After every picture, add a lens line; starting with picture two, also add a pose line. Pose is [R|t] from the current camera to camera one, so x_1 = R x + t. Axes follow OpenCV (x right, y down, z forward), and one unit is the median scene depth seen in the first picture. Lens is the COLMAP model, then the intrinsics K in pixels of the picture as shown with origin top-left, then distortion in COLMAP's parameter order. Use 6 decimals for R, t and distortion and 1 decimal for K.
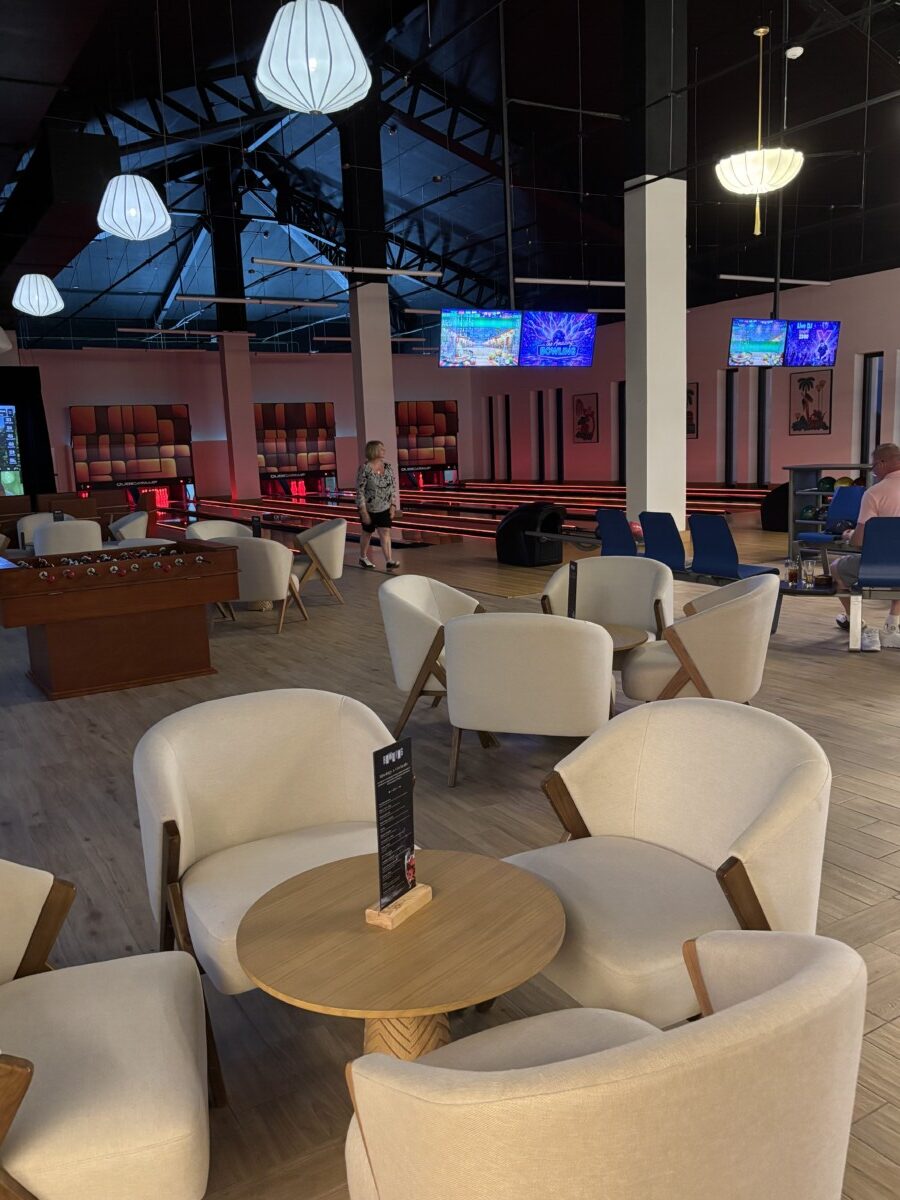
lens RADIAL K [[984.8, 0, 447.9], [0, 984.8, 603.8], [0, 0, 1]] dist [0.037894, -0.001728]
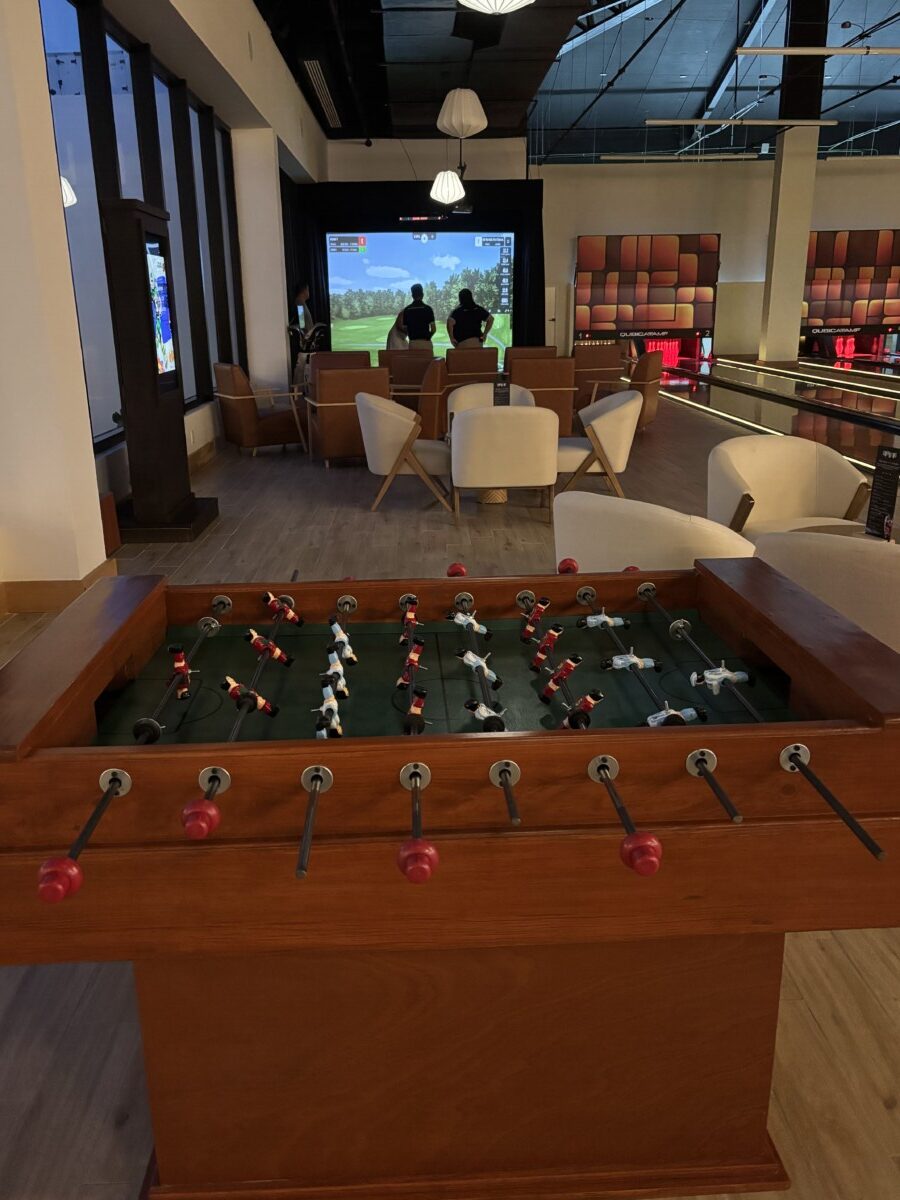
lens RADIAL K [[984.8, 0, 448.0], [0, 984.8, 600.5], [0, 0, 1]] dist [0.037894, -0.001728]
pose [[0.879140, 0.164841, -0.447147, -0.051861], [-0.100241, 0.981245, 0.164650, -0.022929], [0.465902, -0.099928, 0.879176, 0.174180]]
